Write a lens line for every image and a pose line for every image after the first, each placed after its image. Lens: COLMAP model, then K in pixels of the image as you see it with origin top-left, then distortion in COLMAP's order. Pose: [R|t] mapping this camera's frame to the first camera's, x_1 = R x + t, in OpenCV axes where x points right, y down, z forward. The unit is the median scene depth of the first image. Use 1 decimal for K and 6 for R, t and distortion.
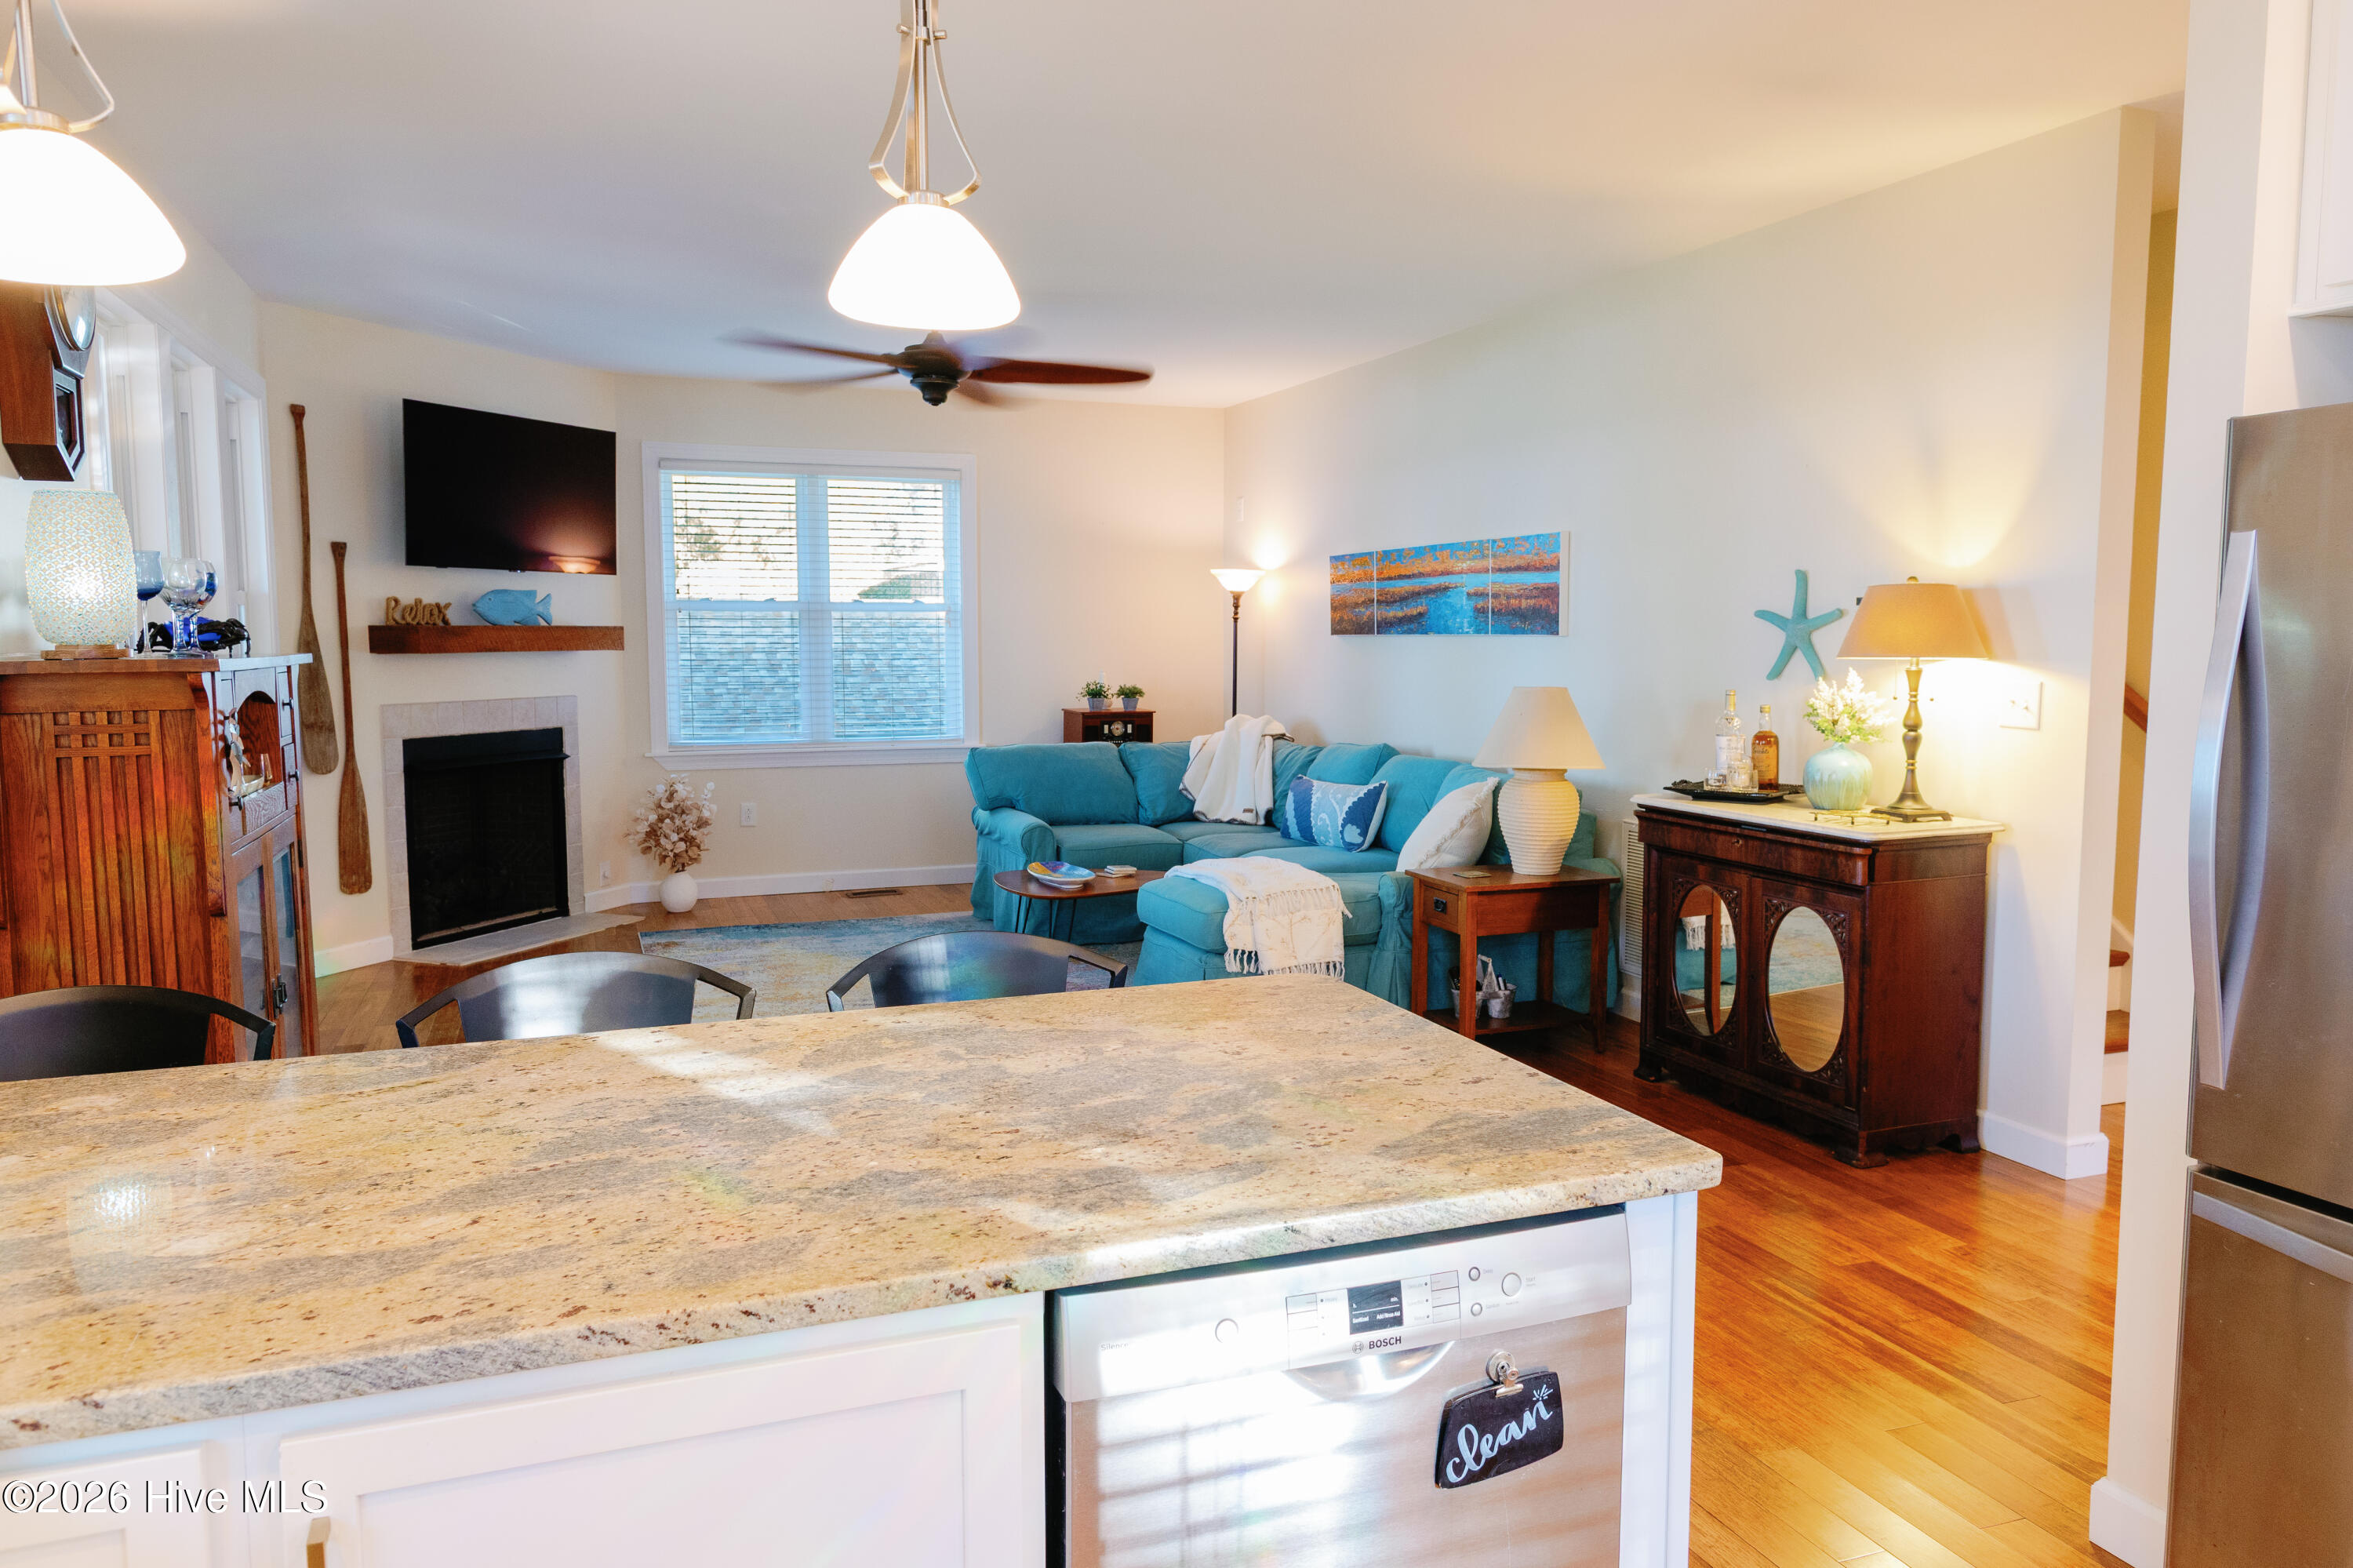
lens RADIAL K [[1638.1, 0, 1199.6], [0, 1638.1, 783.7], [0, 0, 1]] dist [0.001962, 0.000433]
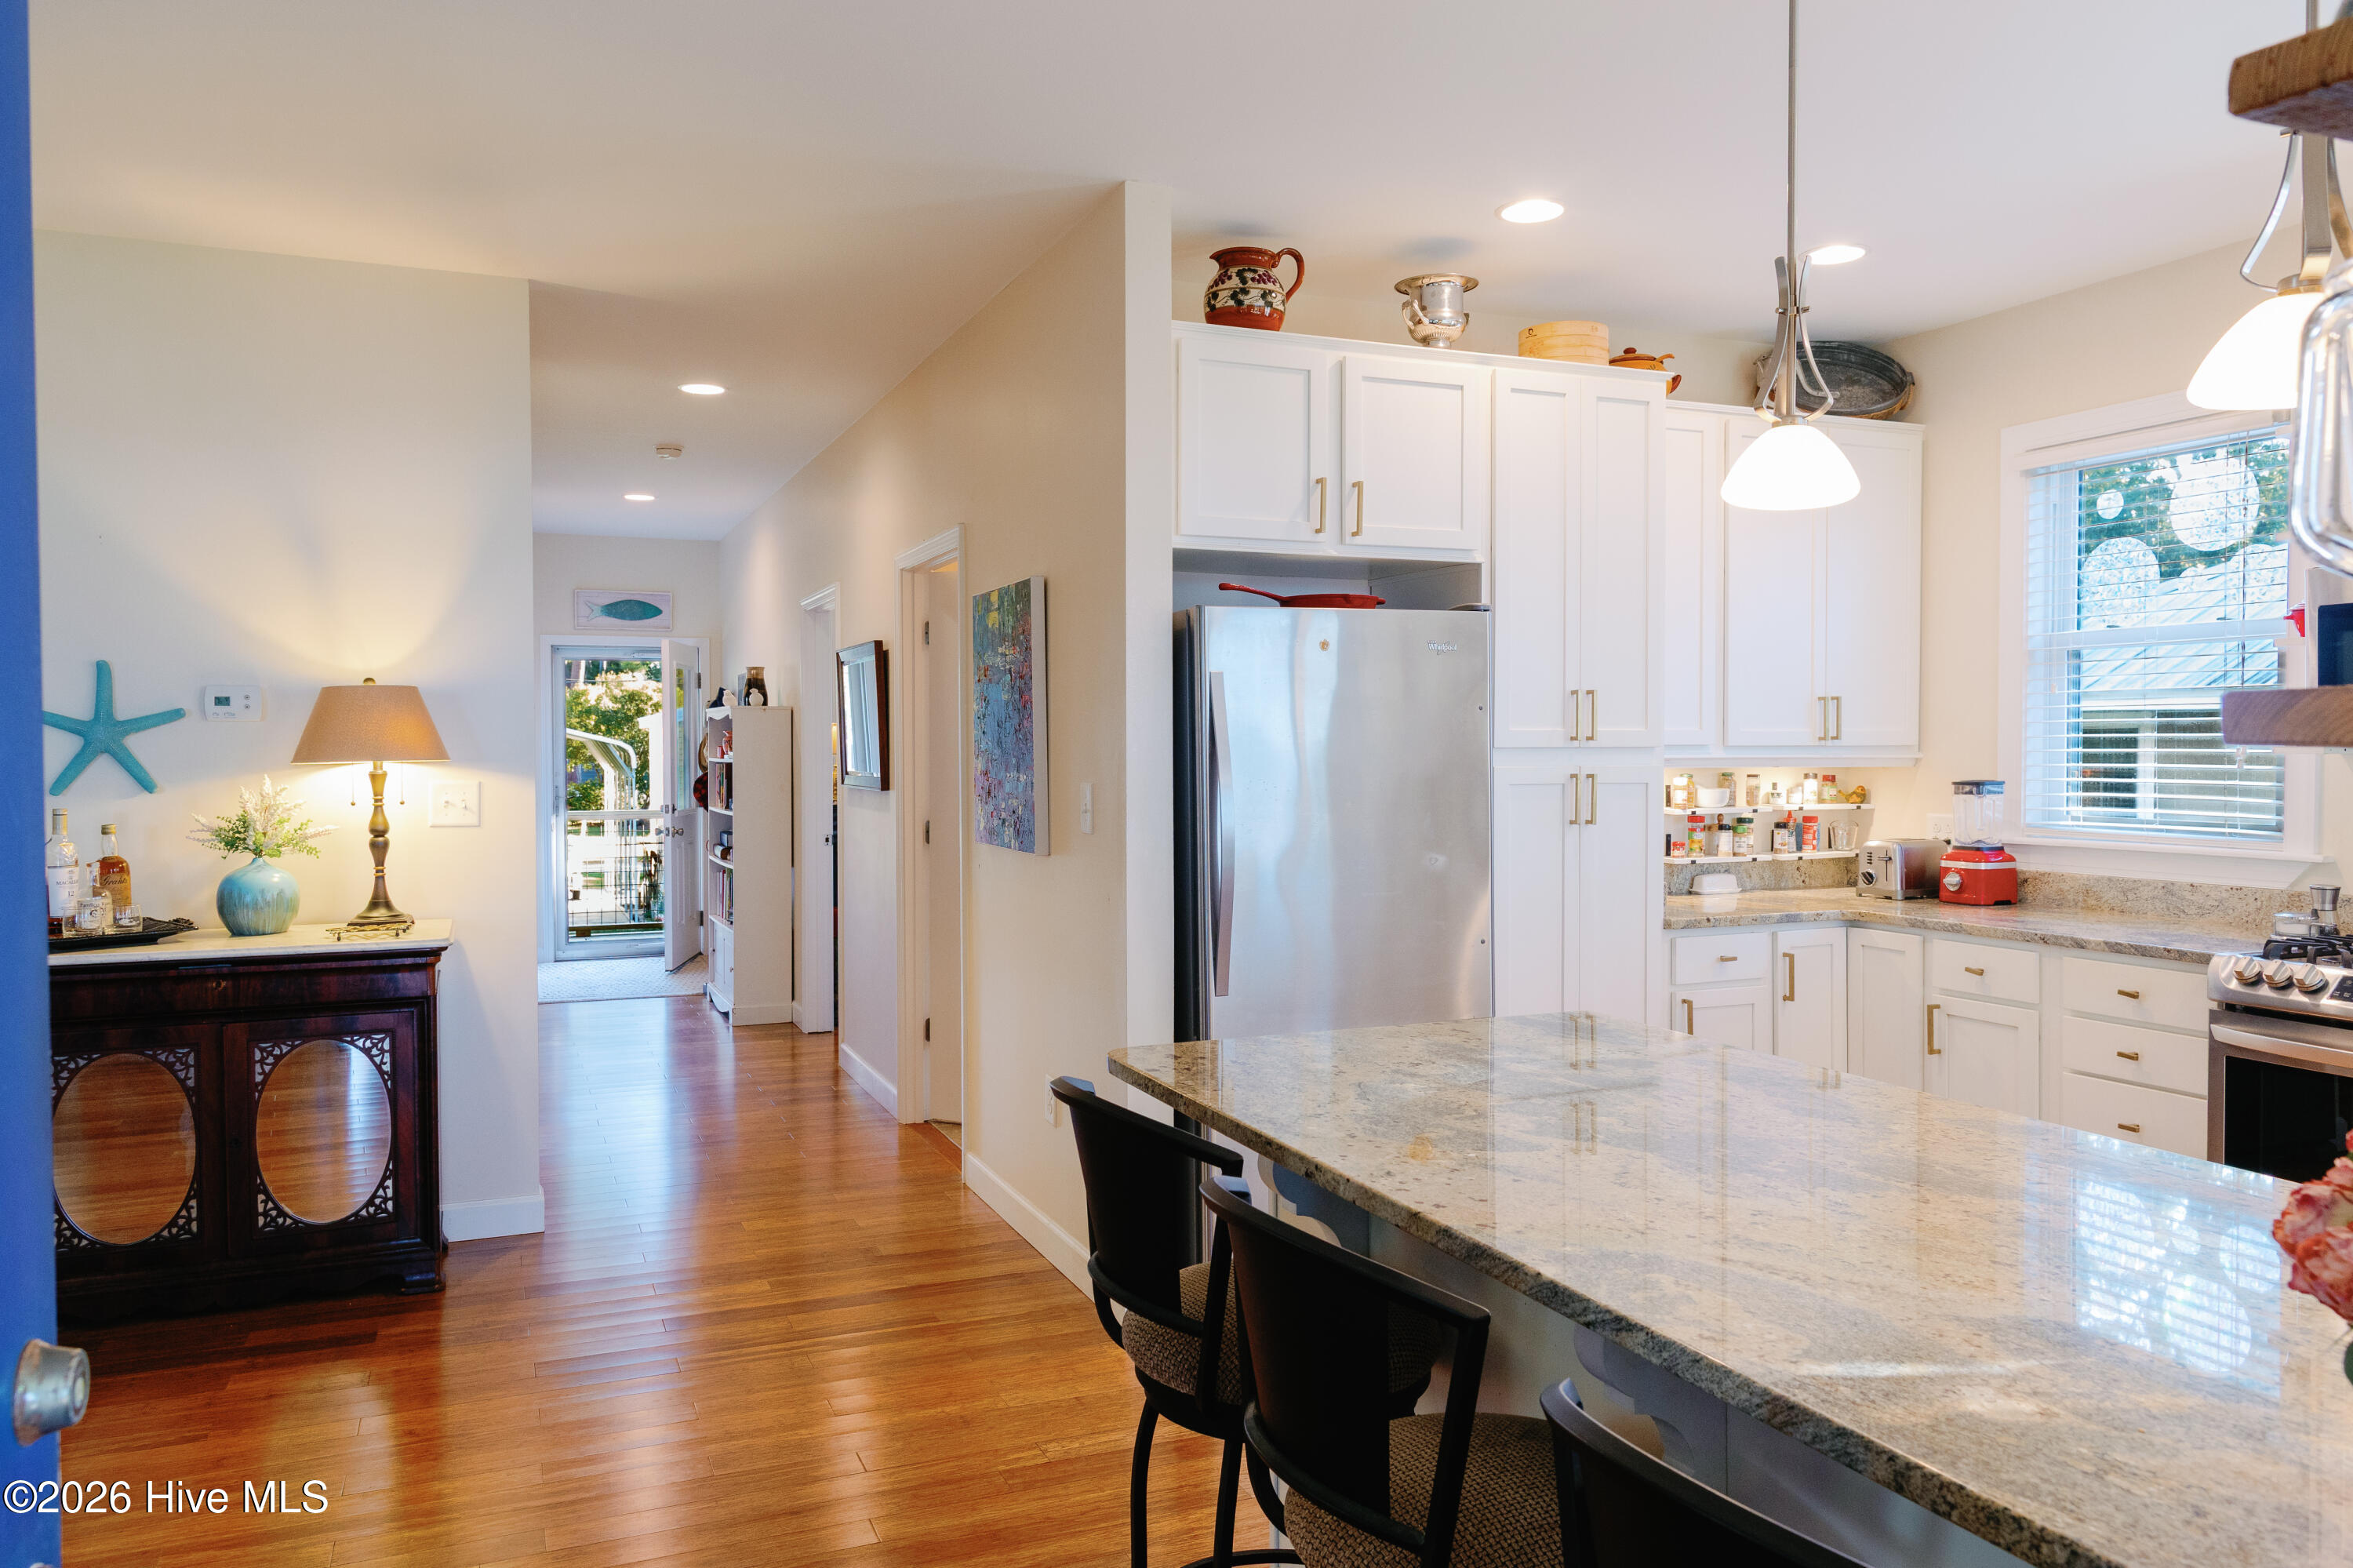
lens RADIAL K [[1638.1, 0, 1192.6], [0, 1638.1, 782.6], [0, 0, 1]] dist [0.001962, 0.000433]
pose [[-0.037880, -0.025701, 0.998952, -0.552433], [0.097211, 0.994833, 0.029281, -0.045299], [-0.994543, 0.098219, -0.035186, 0.551522]]
